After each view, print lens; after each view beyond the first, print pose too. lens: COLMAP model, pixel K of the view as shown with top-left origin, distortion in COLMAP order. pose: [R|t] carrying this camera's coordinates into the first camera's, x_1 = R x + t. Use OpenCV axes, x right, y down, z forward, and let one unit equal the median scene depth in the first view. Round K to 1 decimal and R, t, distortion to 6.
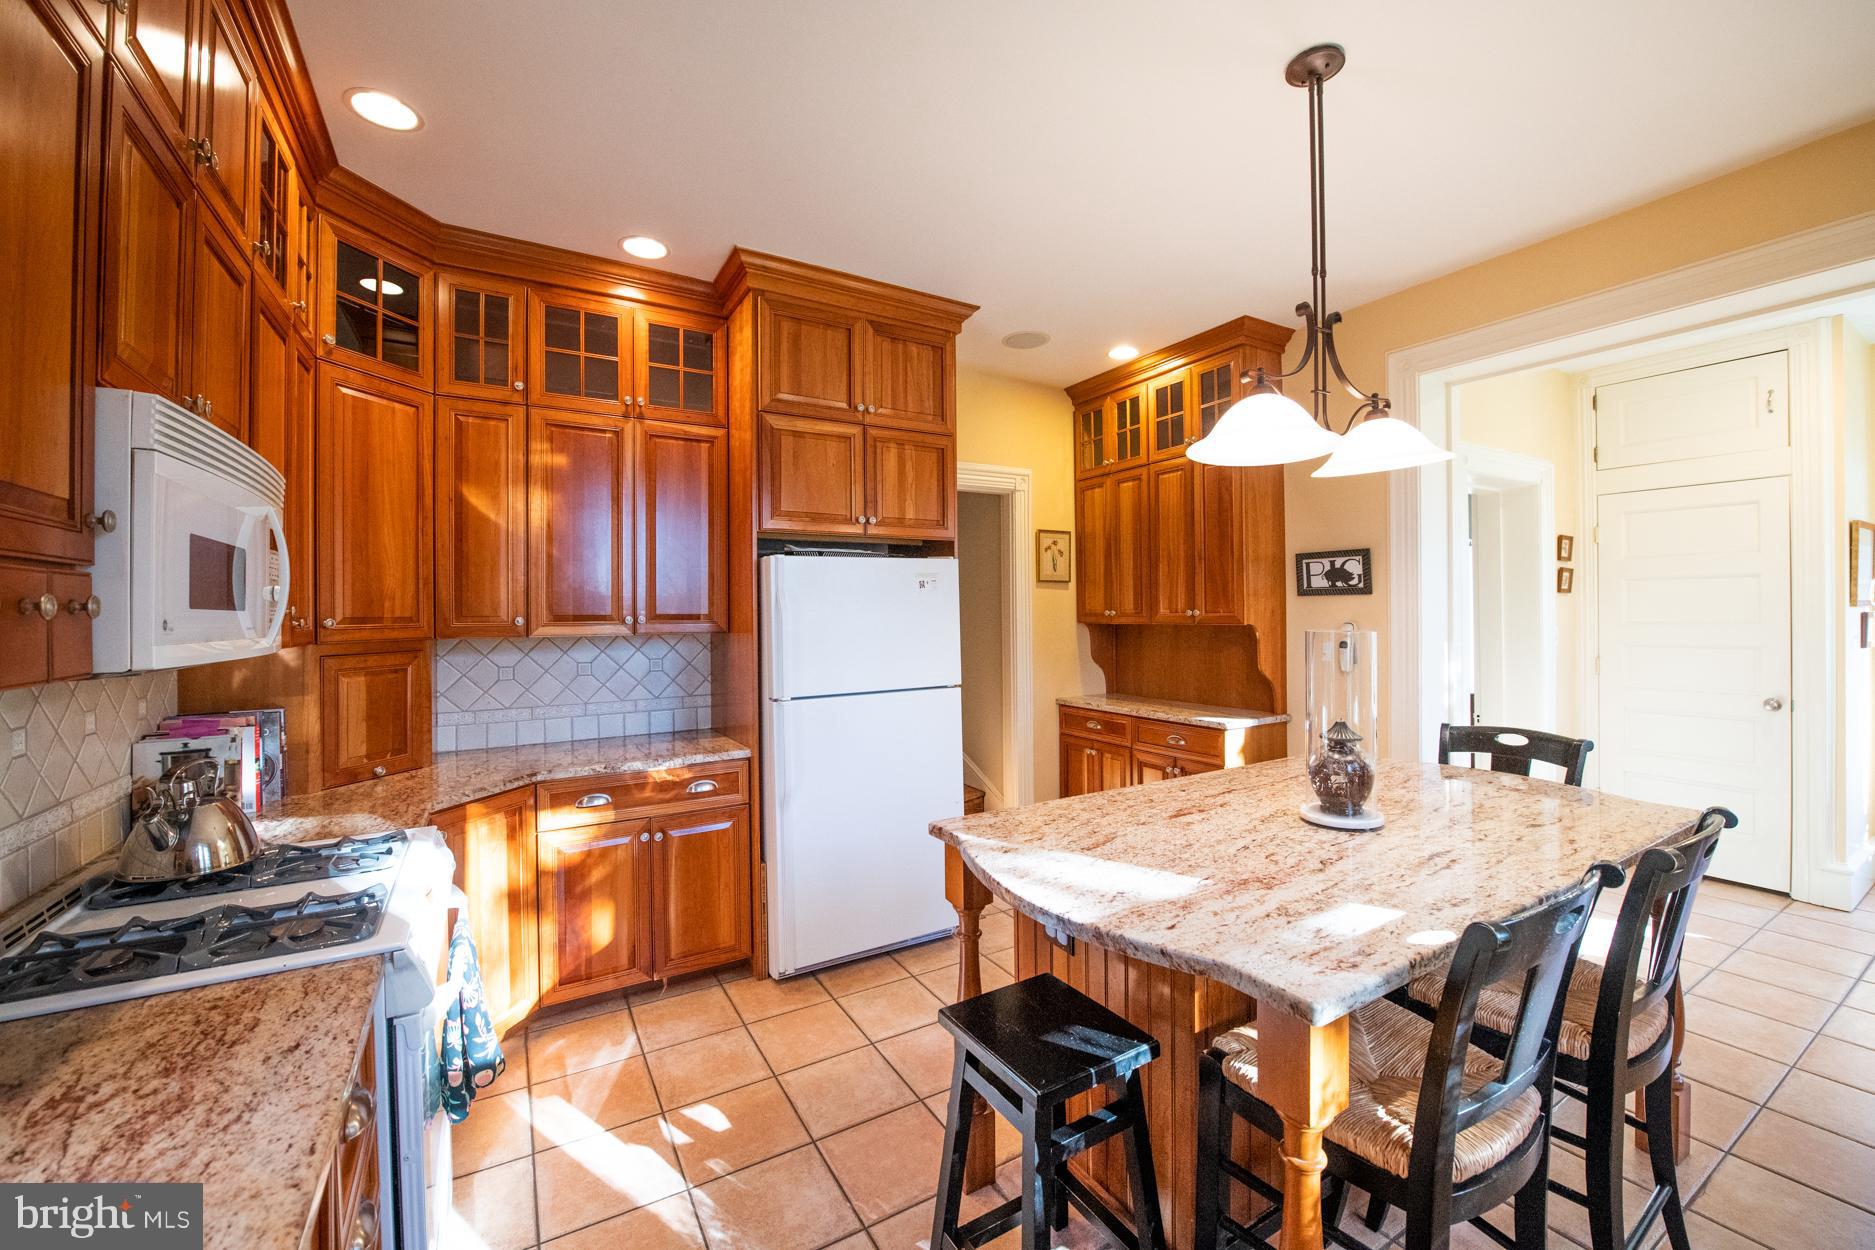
lens RADIAL K [[742.6, 0, 940.4], [0, 742.6, 606.2], [0, 0, 1]] dist [-0.012049, -0.005203]
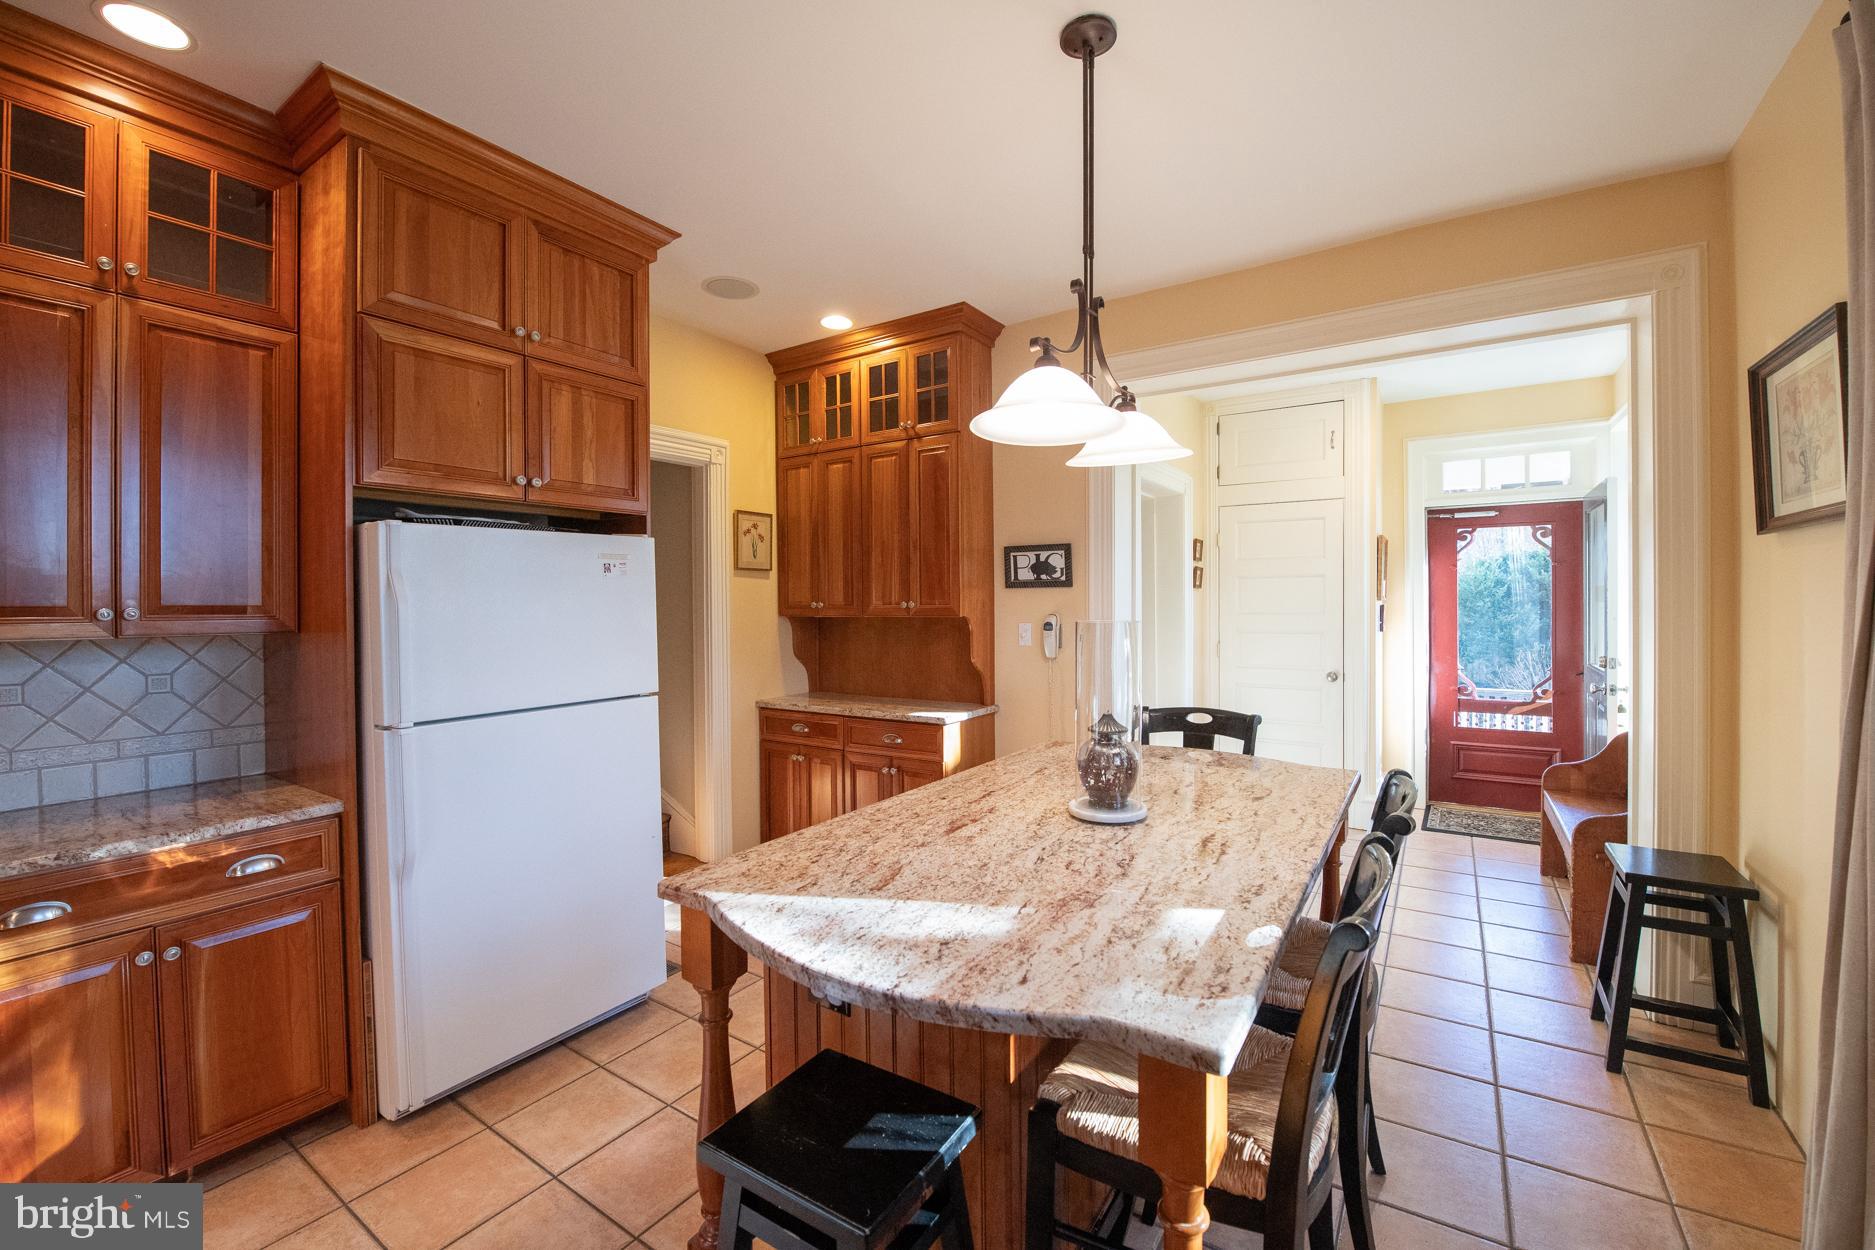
lens RADIAL K [[762.5, 0, 956.7], [0, 762.5, 605.5], [0, 0, 1]] dist [-0.014240, -0.003753]
pose [[0.894842, 0.000291, 0.446383, -0.056310], [-0.003734, 0.999970, 0.006833, 0.003946], [-0.446368, -0.007781, 0.894816, 0.116735]]
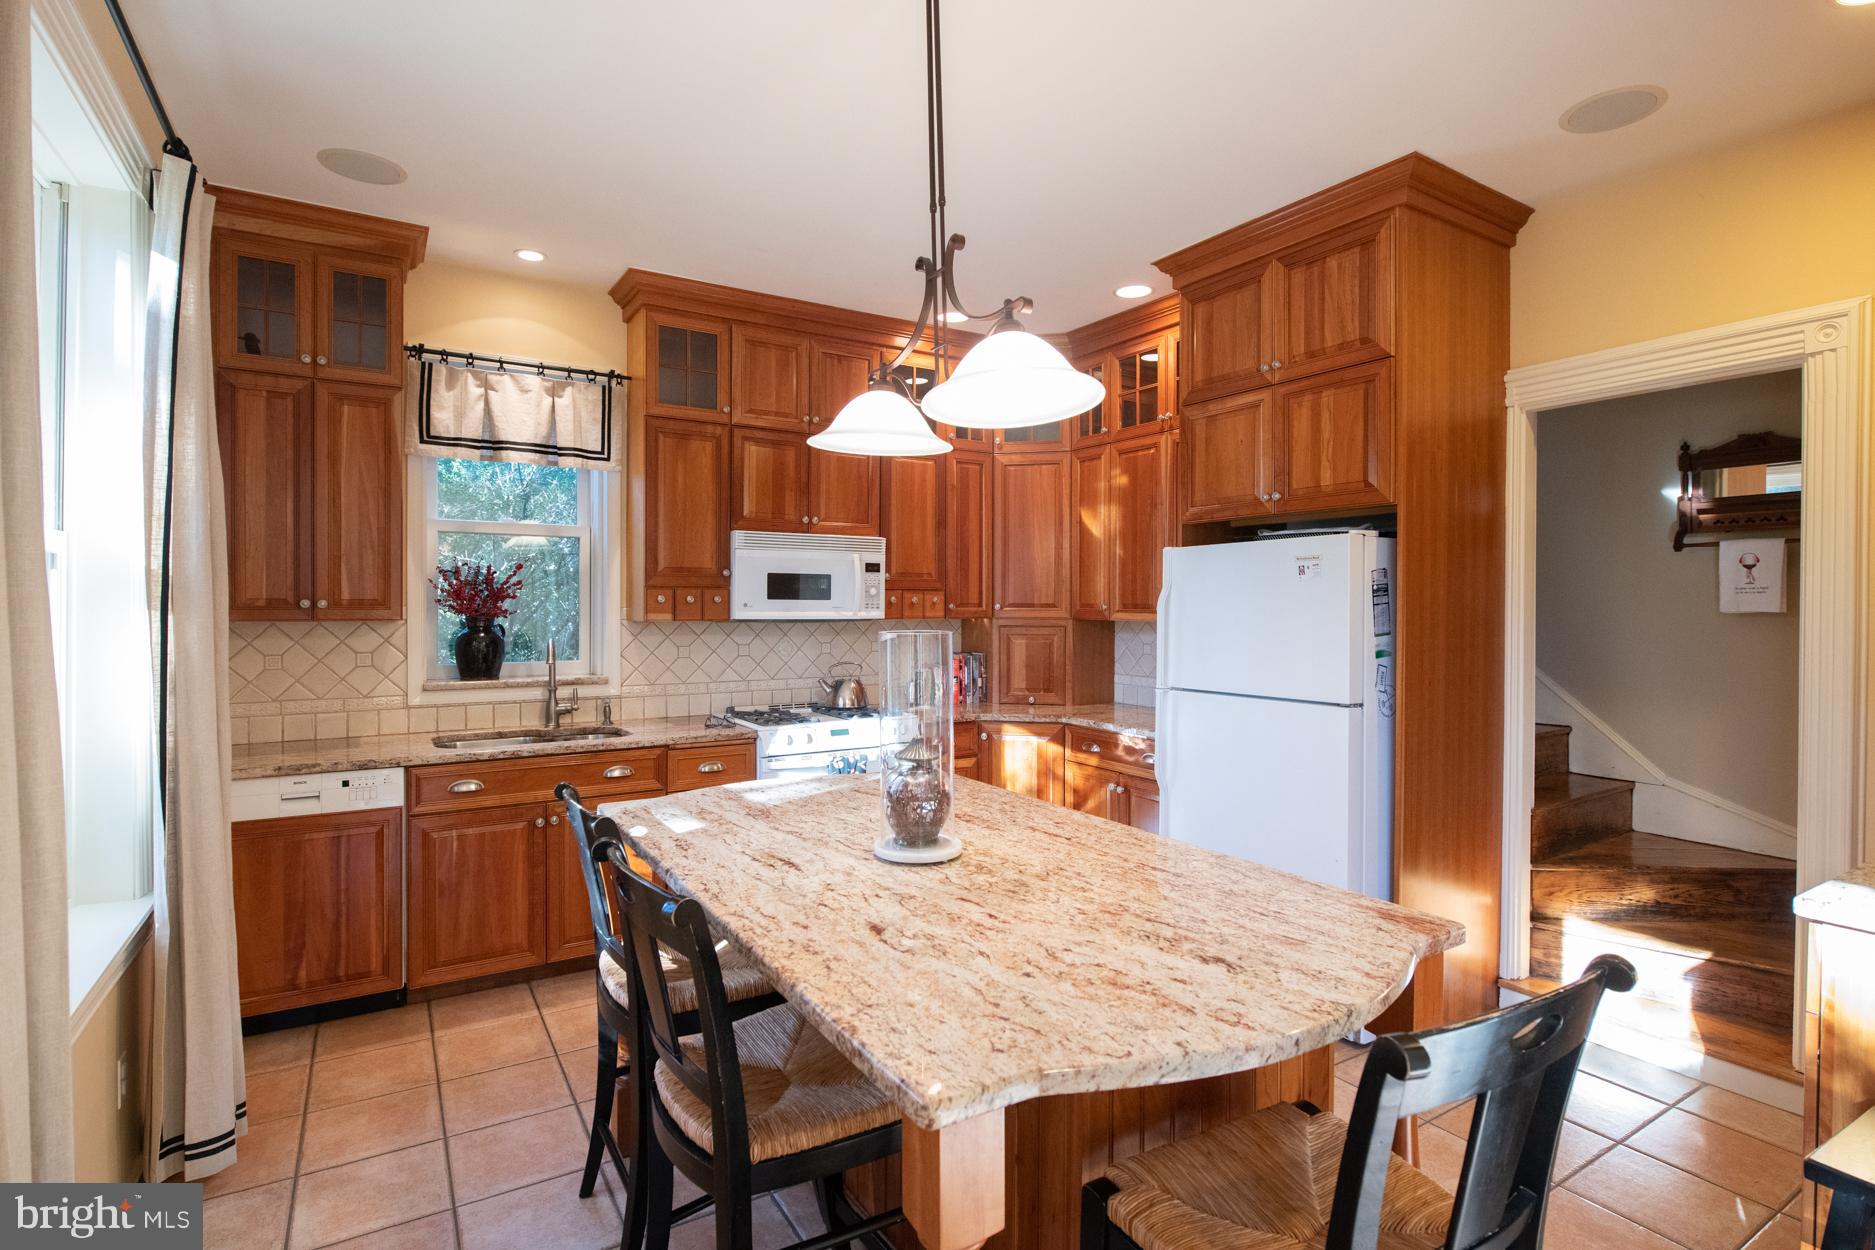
lens RADIAL K [[910.2, 0, 937.2], [0, 910.2, 606.3], [0, 0, 1]] dist [-0.003670, -0.000294]
pose [[0.018595, 0.013894, -0.999731, 0.997101], [0.003416, 0.999897, 0.013960, -0.006141], [0.999821, -0.003674, 0.018545, 0.629844]]
